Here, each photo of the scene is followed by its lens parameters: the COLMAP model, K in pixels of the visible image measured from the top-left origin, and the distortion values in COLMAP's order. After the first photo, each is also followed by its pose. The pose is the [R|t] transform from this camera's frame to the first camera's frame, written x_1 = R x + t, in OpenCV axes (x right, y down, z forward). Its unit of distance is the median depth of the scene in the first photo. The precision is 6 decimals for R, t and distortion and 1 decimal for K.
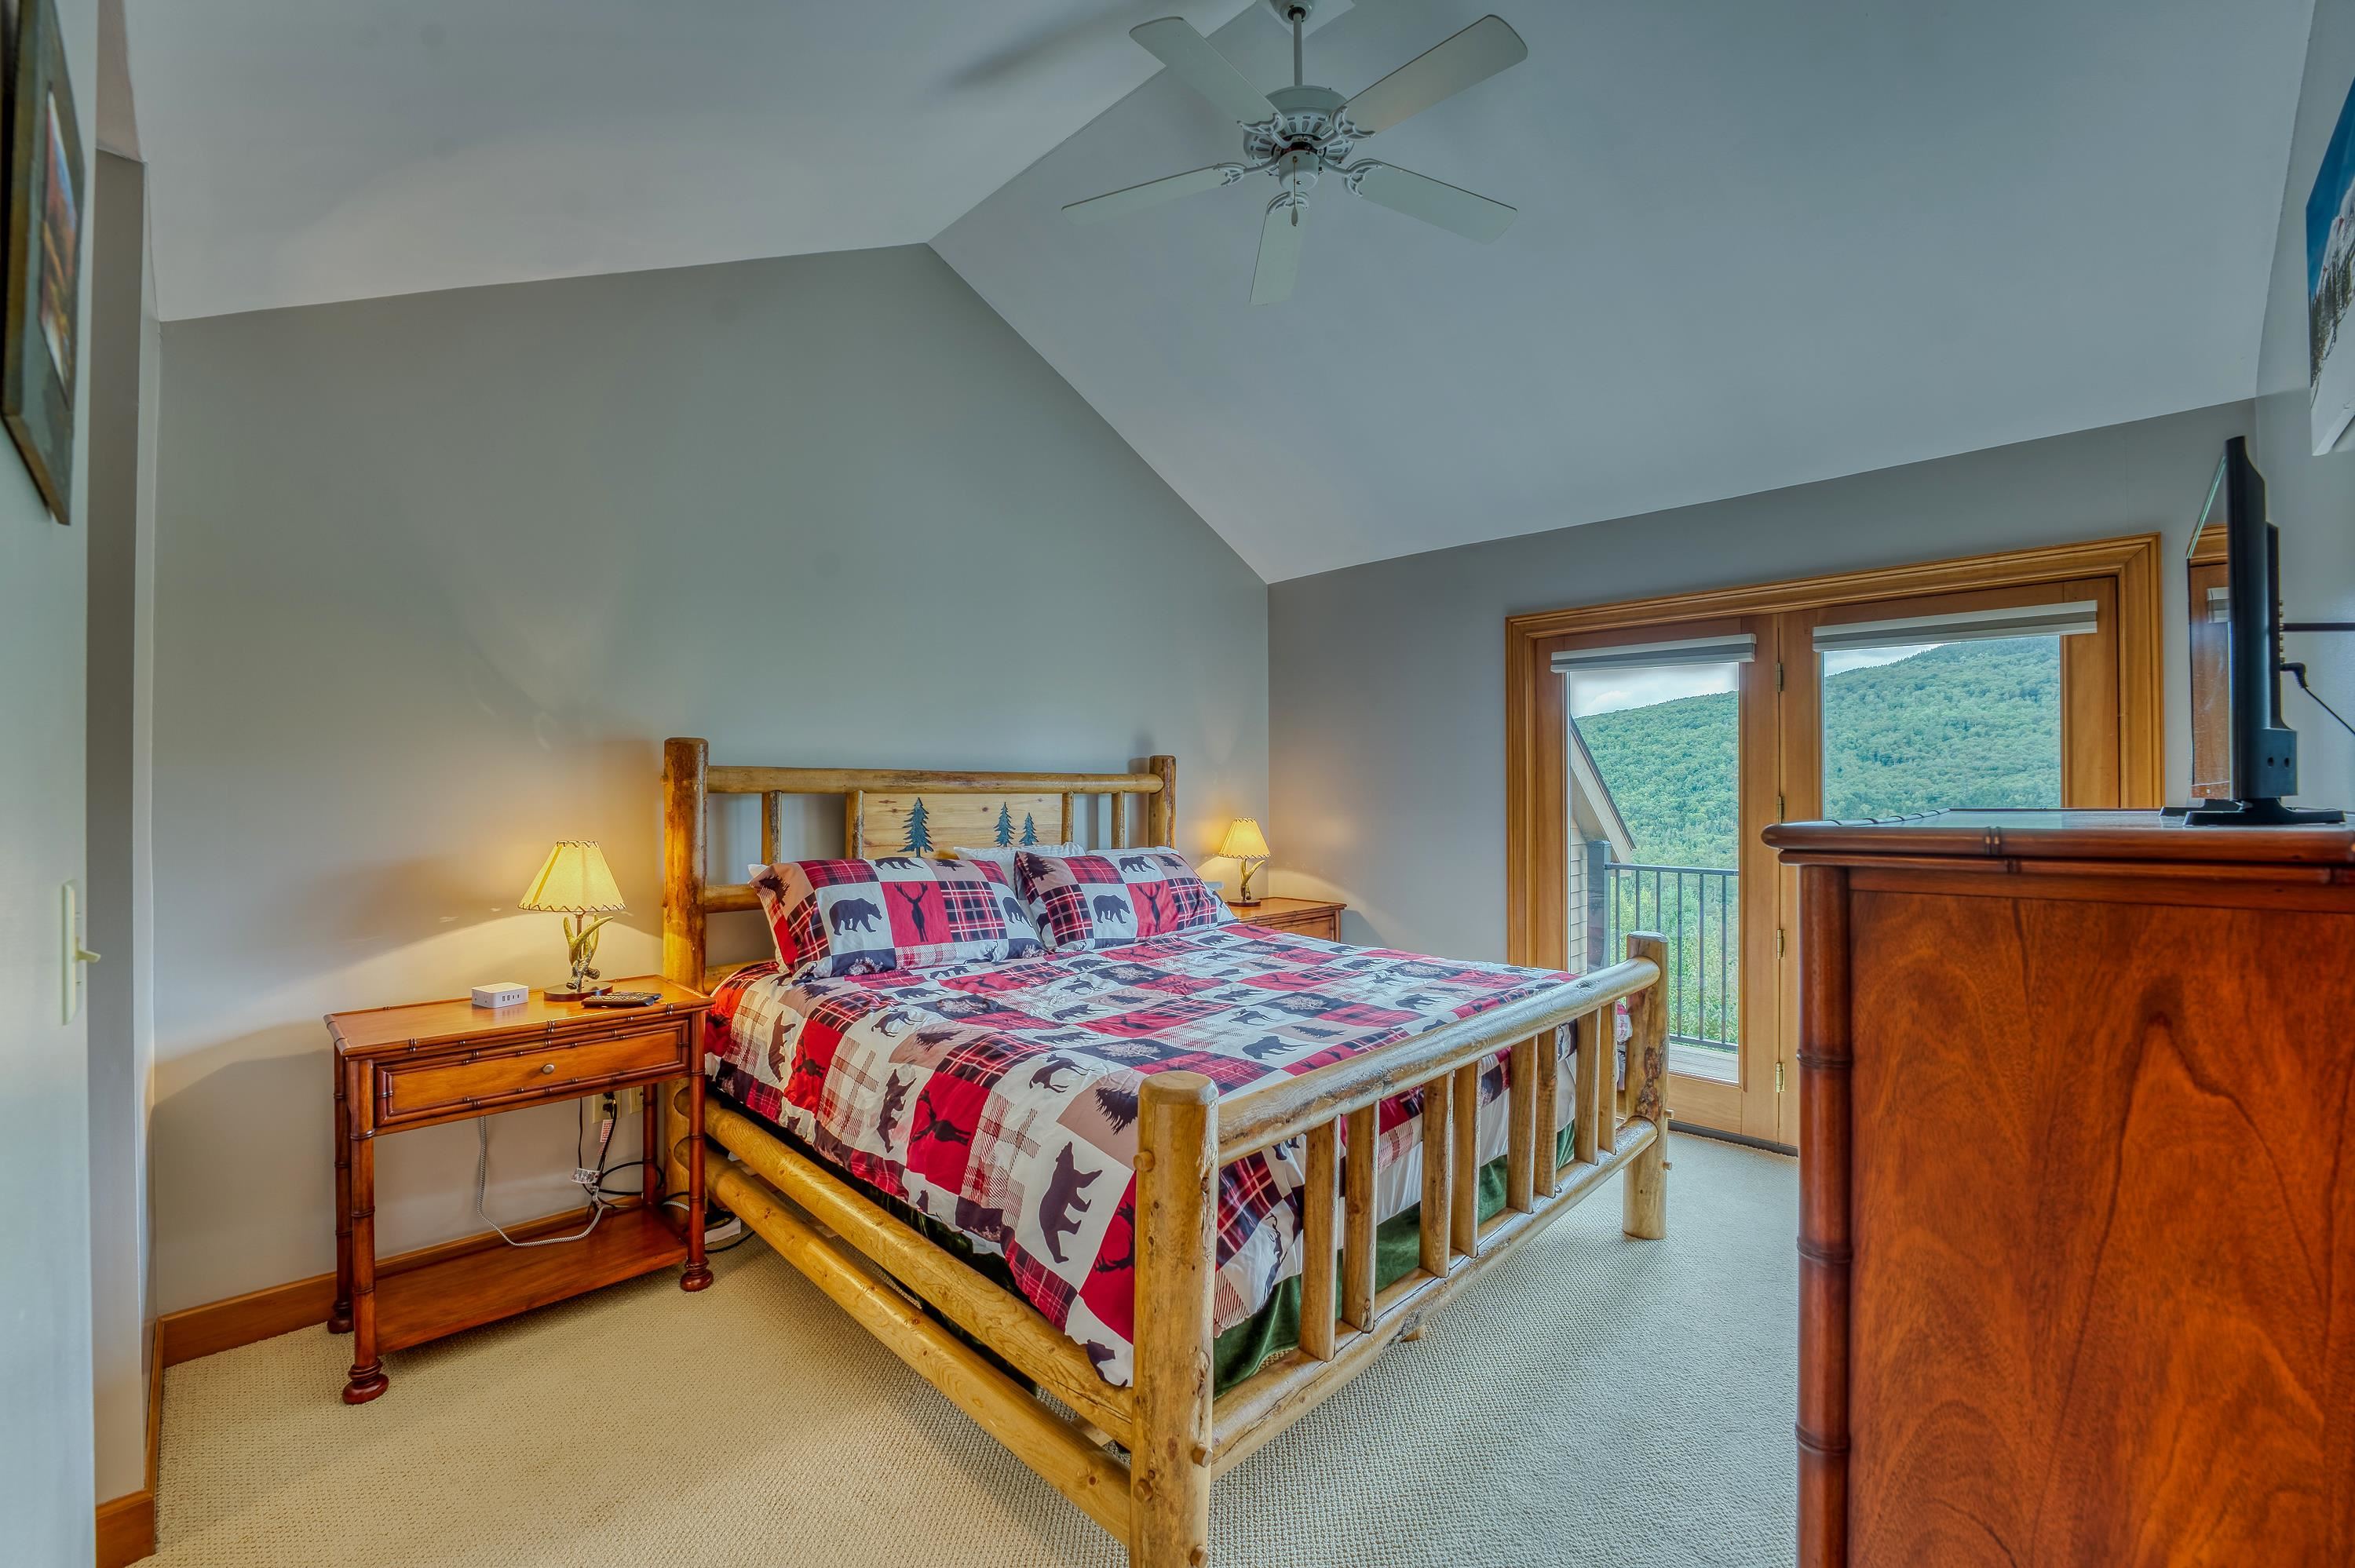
lens RADIAL K [[943.0, 0, 1184.2], [0, 943.0, 783.4], [0, 0, 1]] dist [-0.000784, -0.000034]
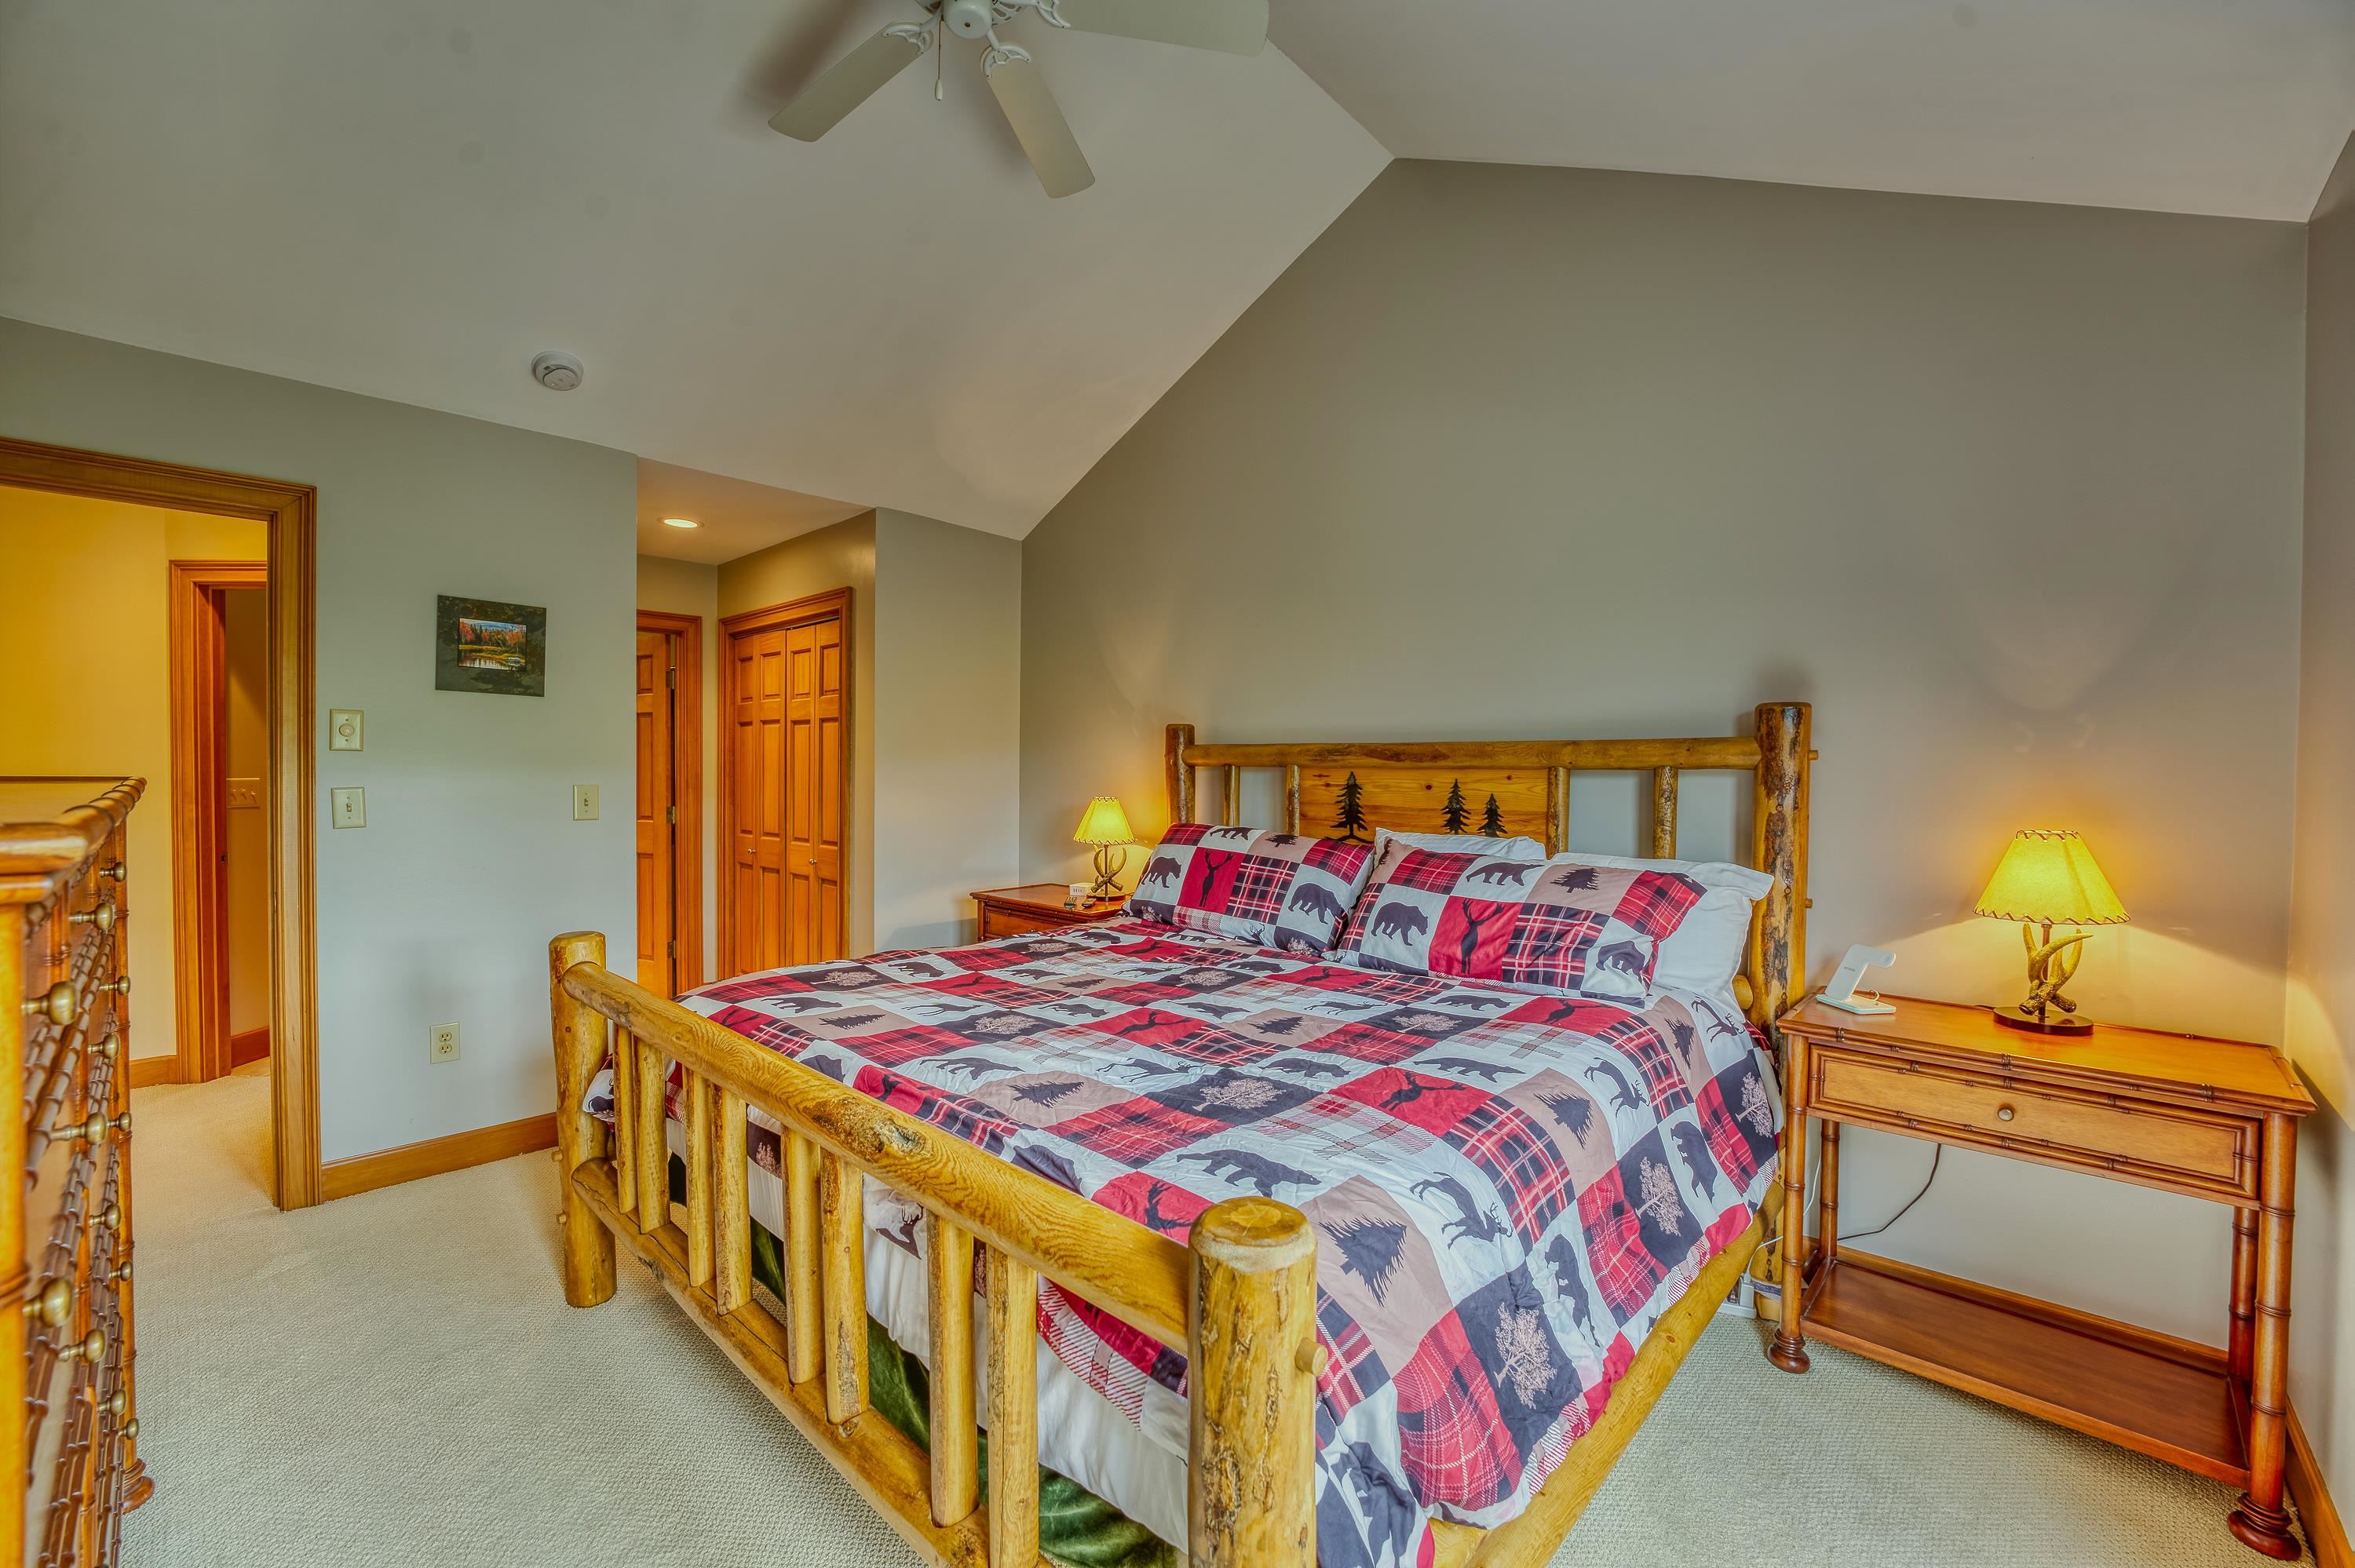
lens RADIAL K [[943.0, 0, 1183.5], [0, 943.0, 789.7], [0, 0, 1]] dist [-0.000784, -0.000034]
pose [[0.026756, 0.015834, -0.999517, 0.648606], [-0.001610, 0.999874, 0.015796, 0.018739], [0.999641, 0.001187, 0.026778, 0.808643]]
